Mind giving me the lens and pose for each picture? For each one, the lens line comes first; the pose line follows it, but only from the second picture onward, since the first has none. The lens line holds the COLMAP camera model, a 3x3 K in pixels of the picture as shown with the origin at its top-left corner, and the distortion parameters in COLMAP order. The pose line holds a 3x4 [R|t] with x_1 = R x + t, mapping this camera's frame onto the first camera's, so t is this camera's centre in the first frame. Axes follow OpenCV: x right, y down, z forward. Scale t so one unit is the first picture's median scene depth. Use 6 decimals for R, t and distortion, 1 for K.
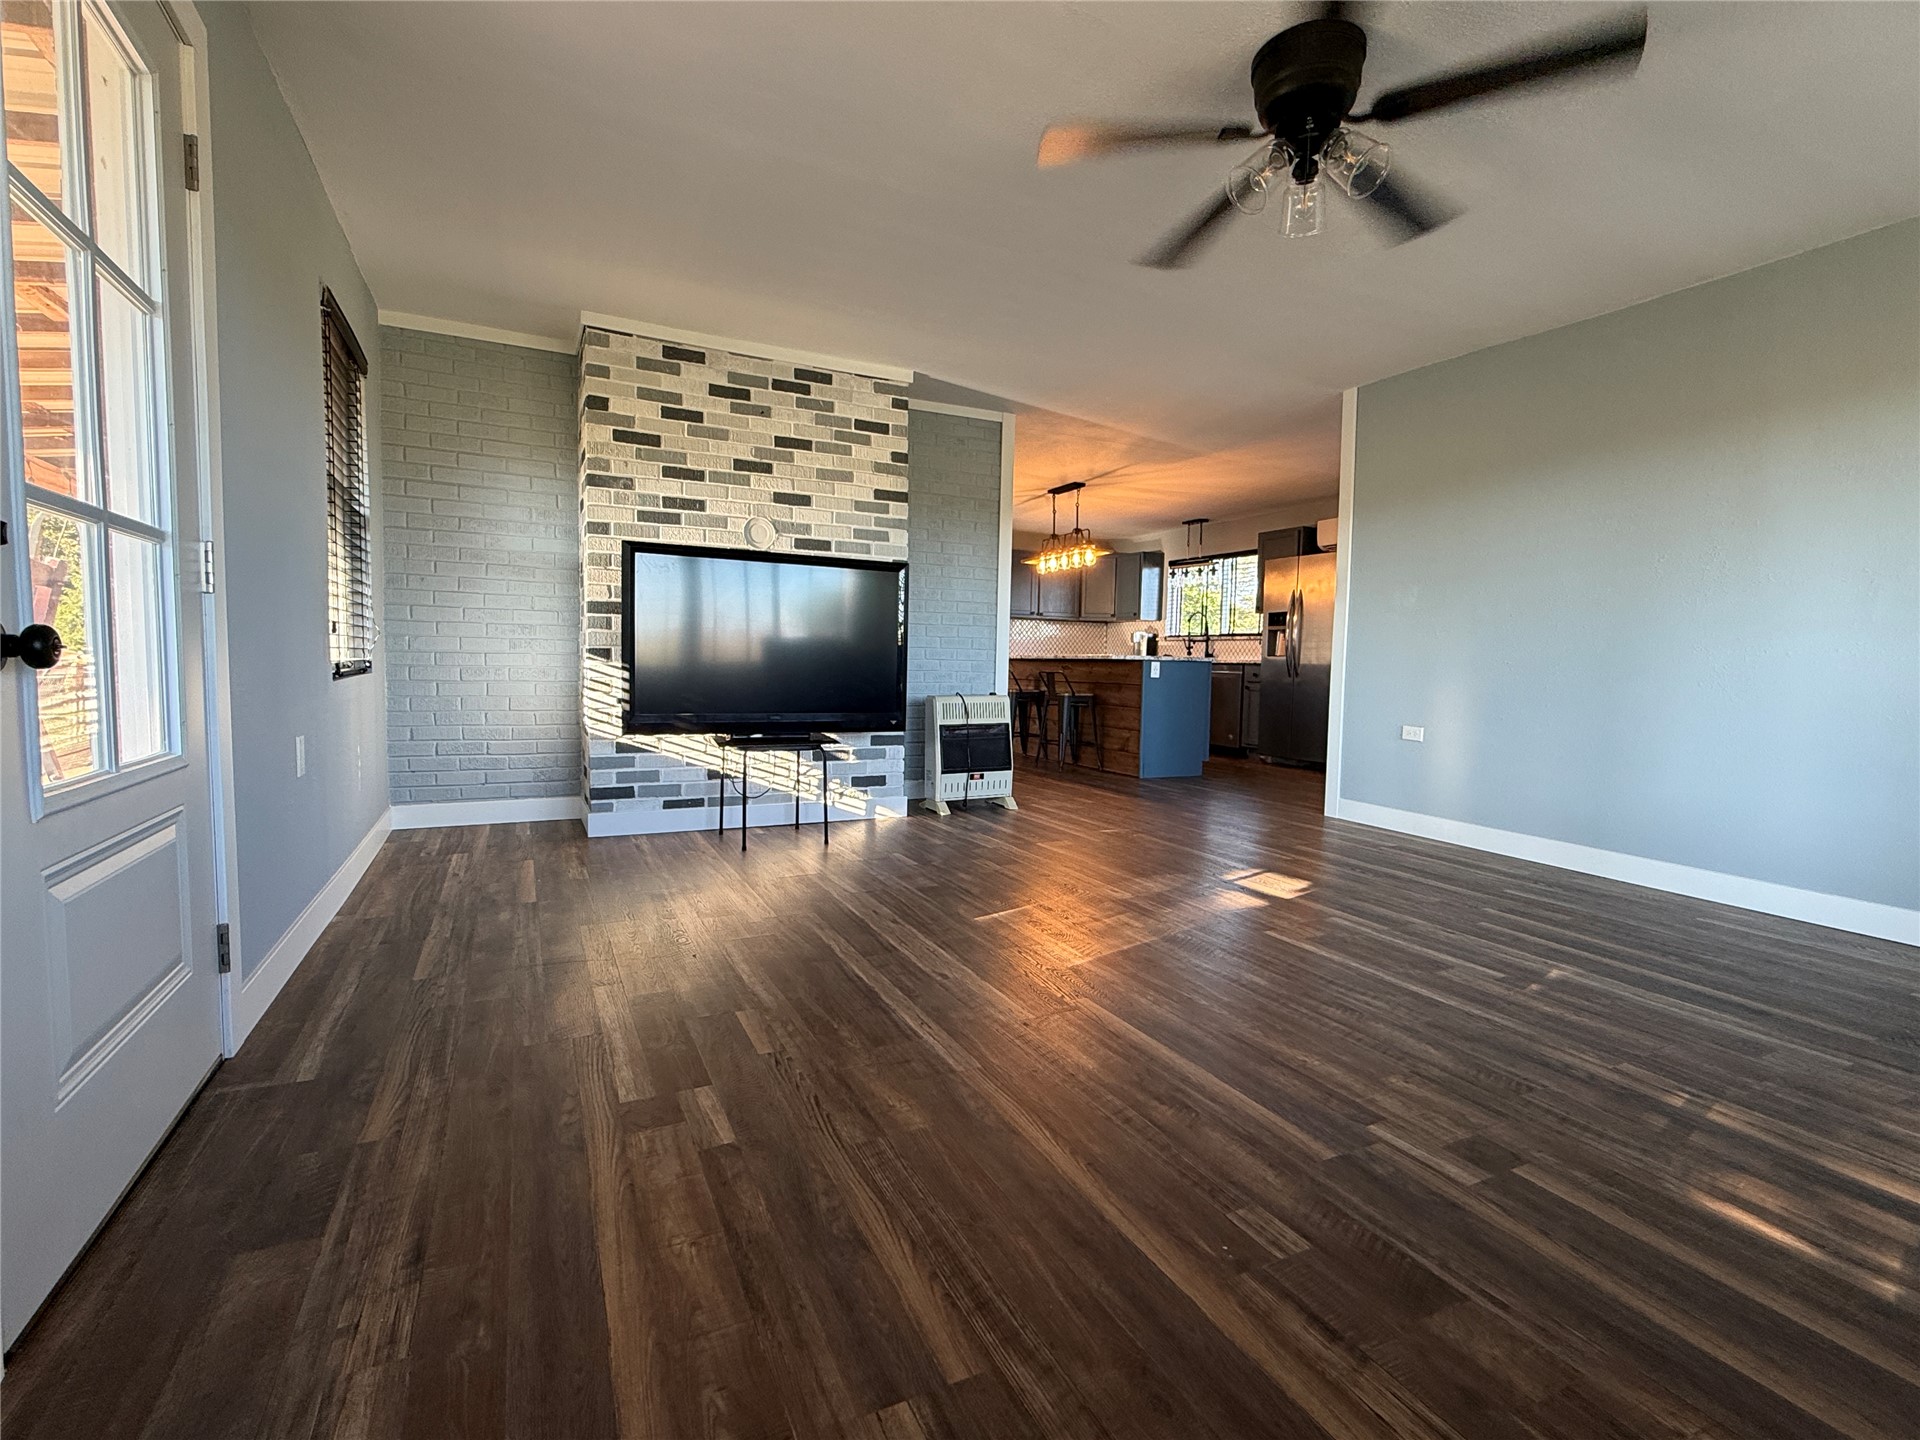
lens RADIAL K [[886.7, 0, 960.0], [0, 886.7, 720.0], [0, 0, 1]] dist [-0.000702, 0.001010]
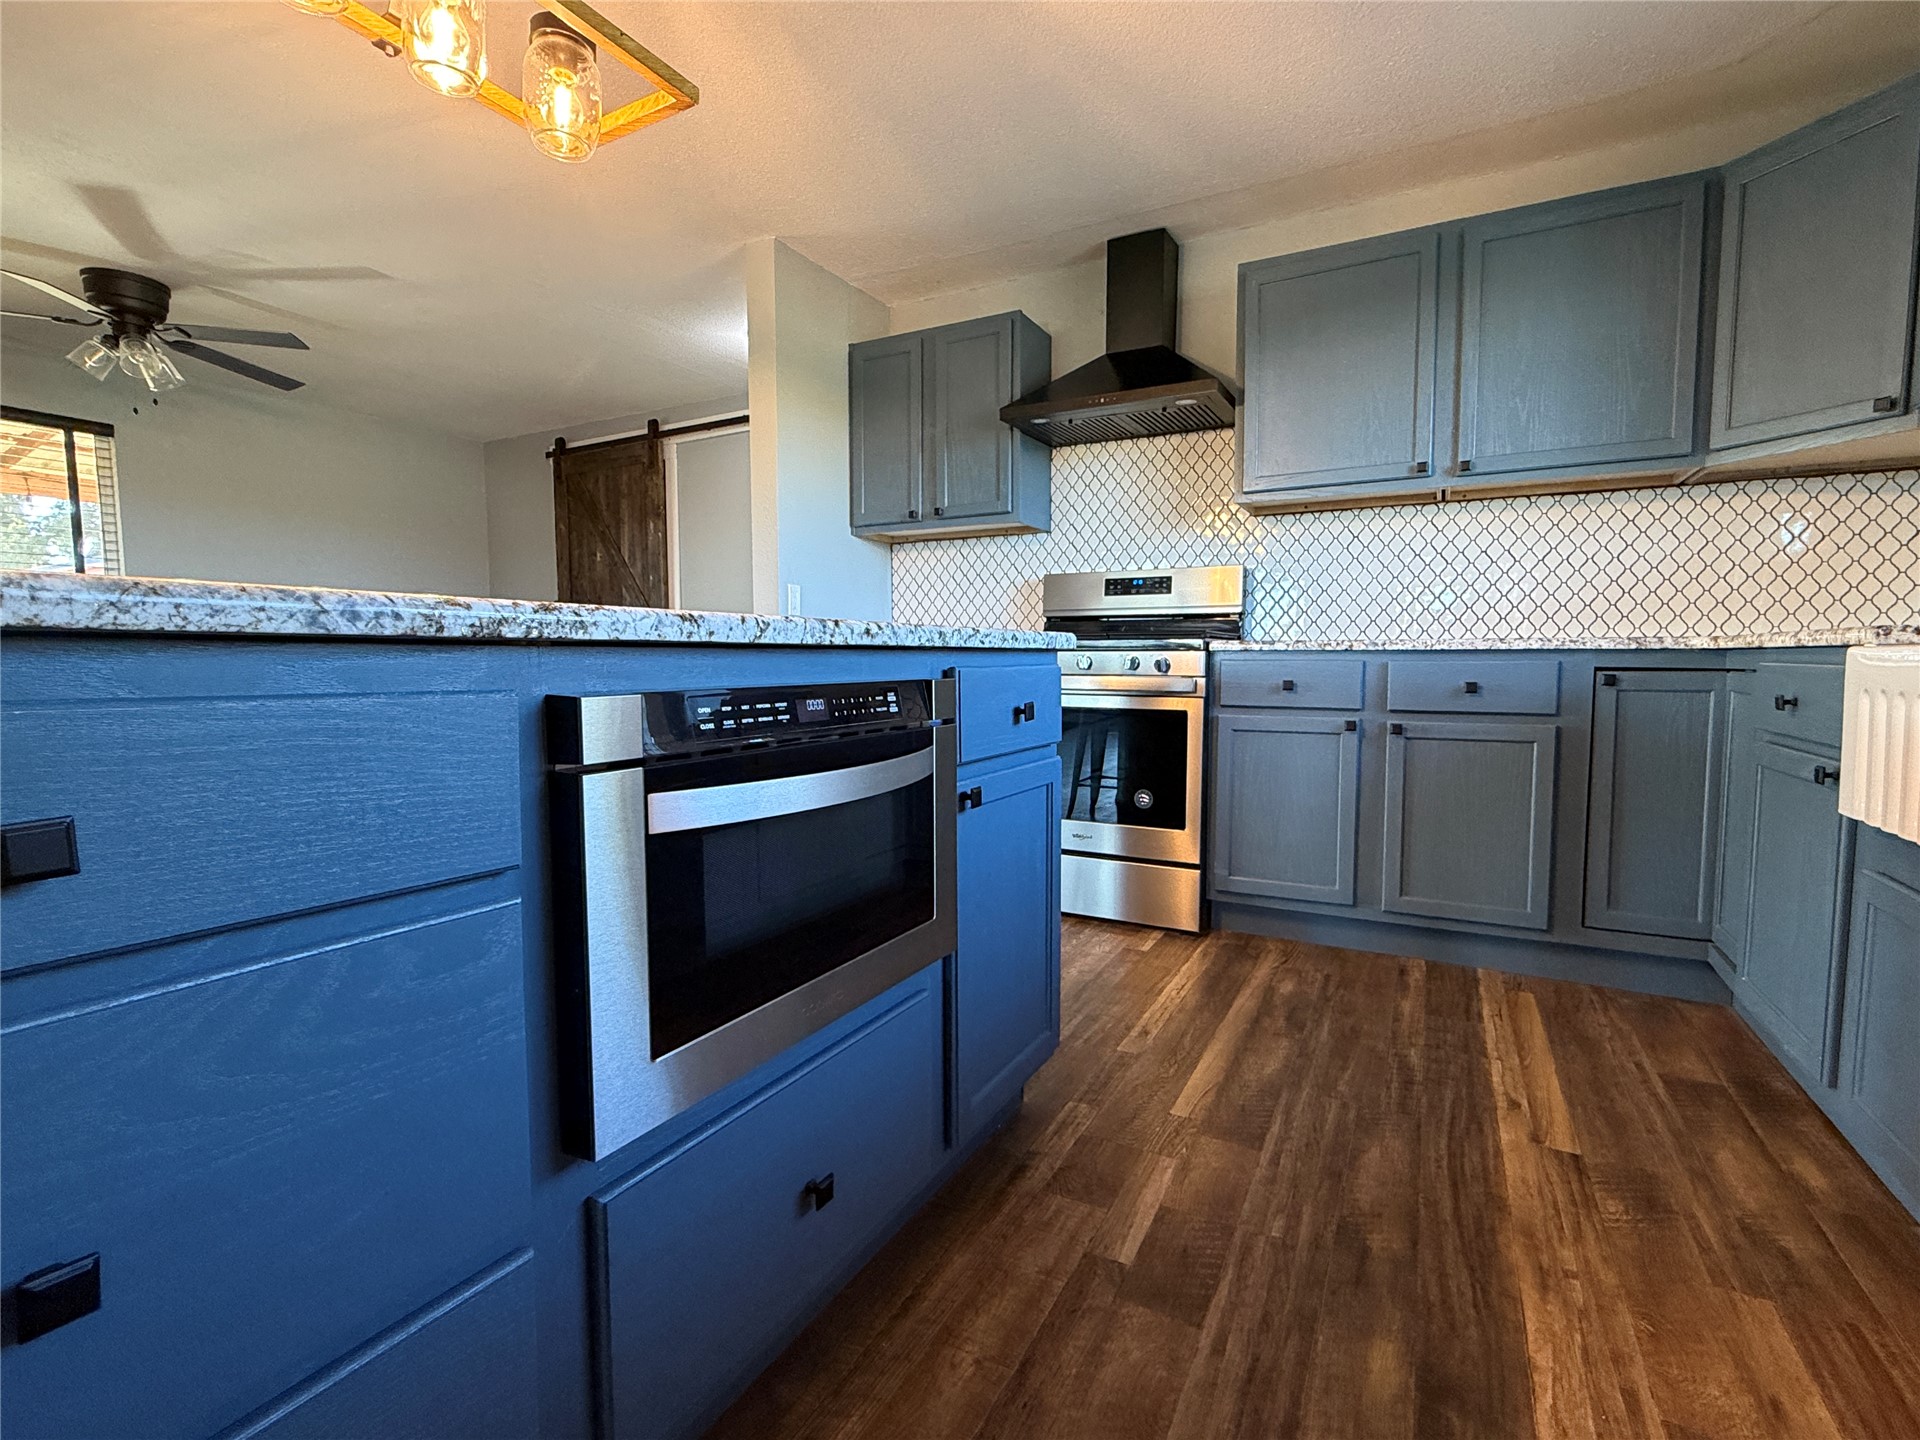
lens RADIAL K [[891.7, 0, 956.3], [0, 891.7, 718.4], [0, 0, 1]] dist [-0.001019, 0.000551]
pose [[0.576334, 0.035863, -0.816427, 0.485878], [-0.040737, 0.999055, 0.015128, -0.104229], [0.816198, 0.024540, 0.577250, 1.650417]]
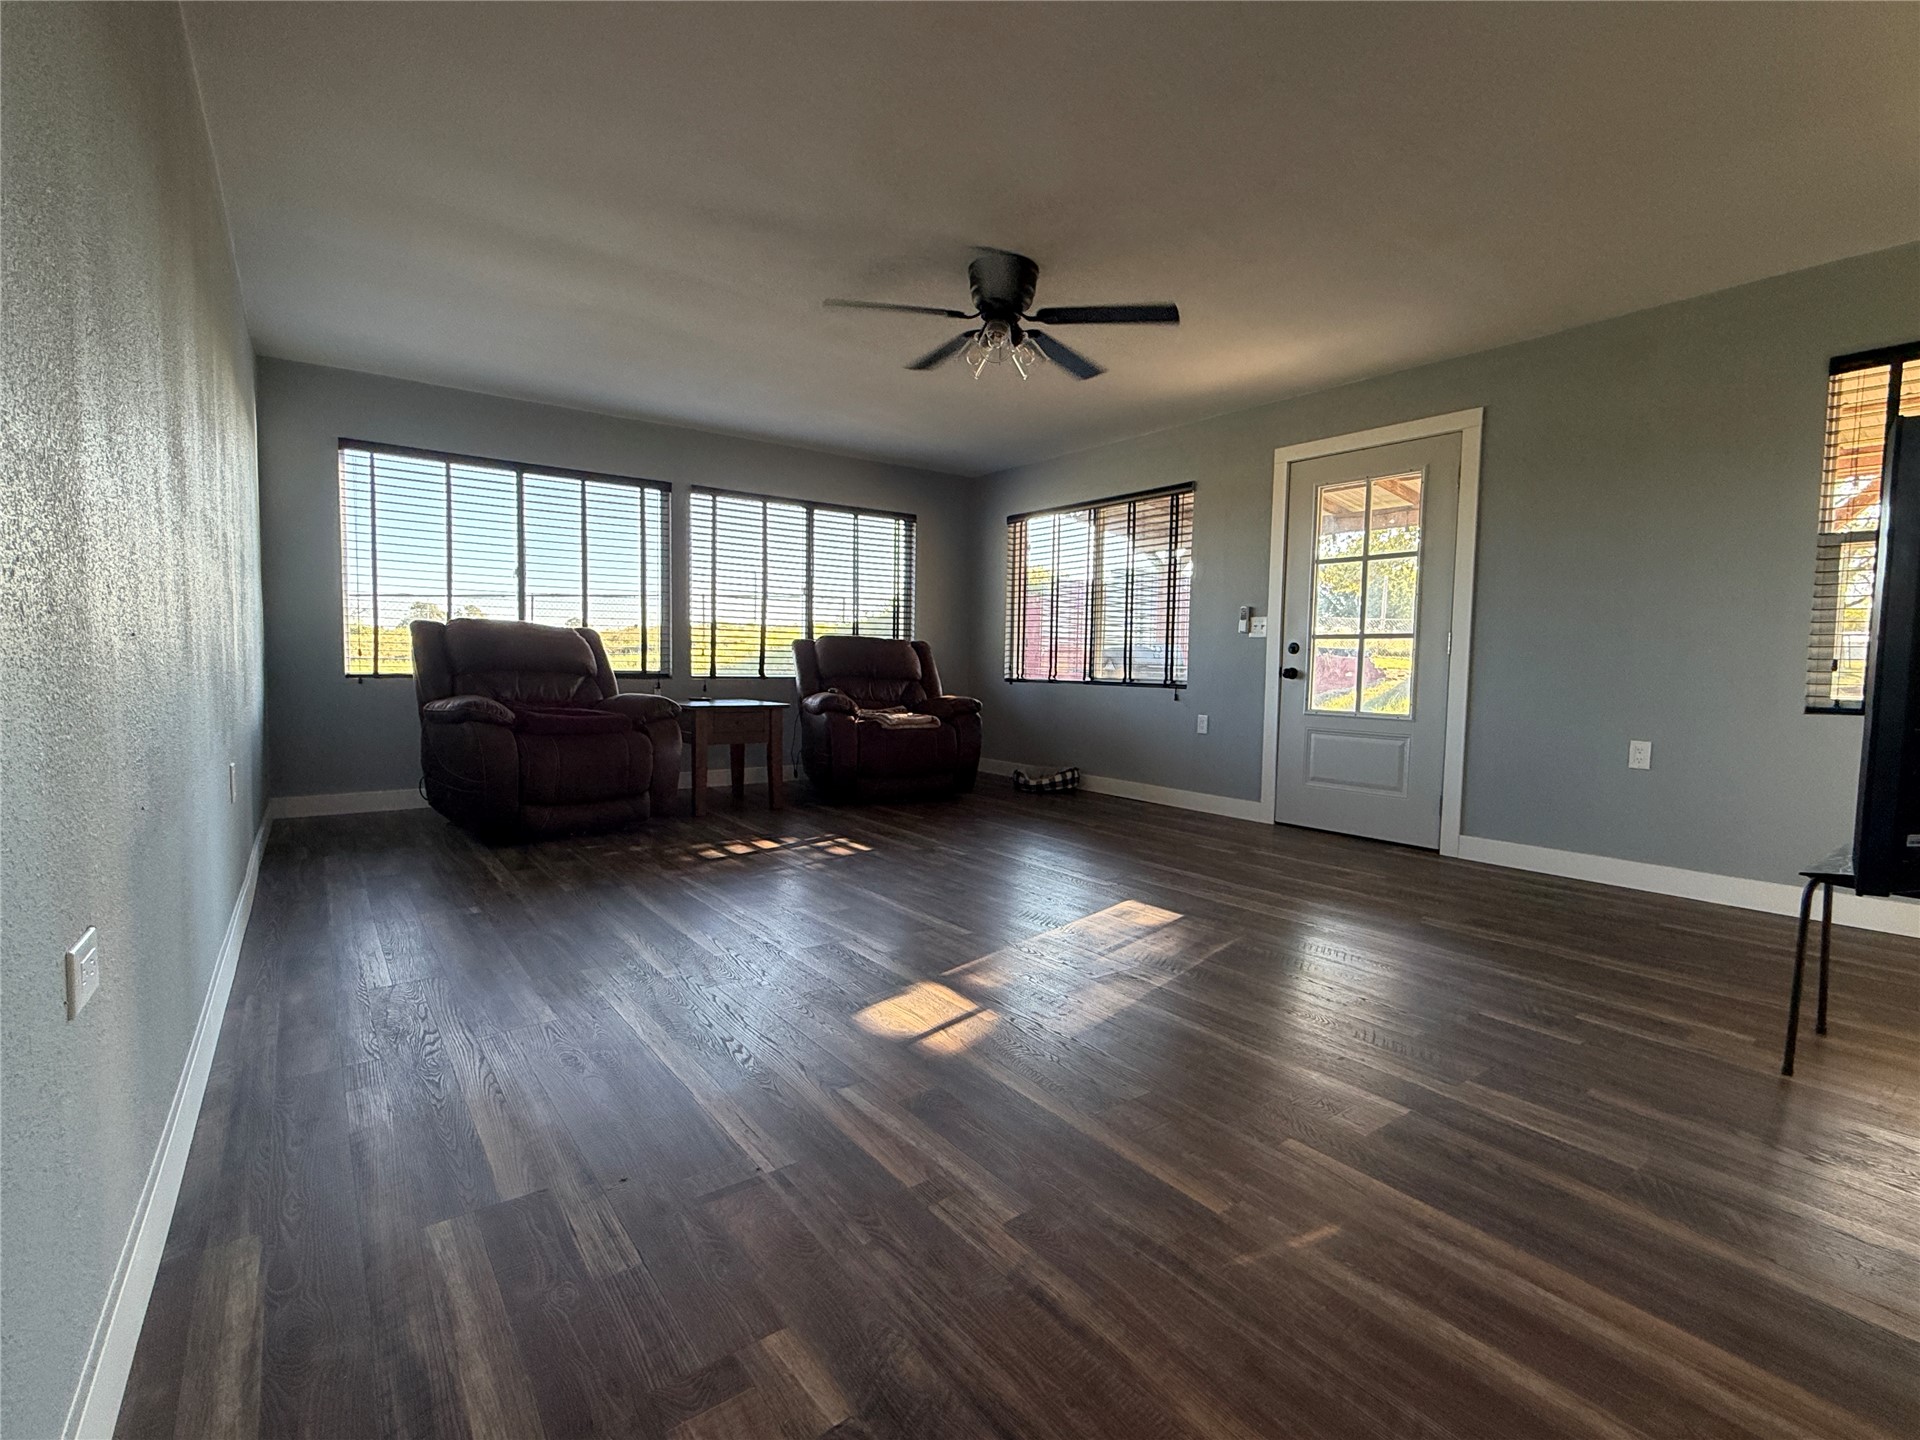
lens RADIAL K [[885.2, 0, 960.6], [0, 885.2, 712.6], [0, 0, 1]] dist [0.002318, 0.000778]
pose [[-0.982474, -0.027629, -0.184340, 0.343690], [-0.050534, 0.991397, 0.120738, -0.081070], [0.179418, 0.127937, -0.975418, 1.220084]]
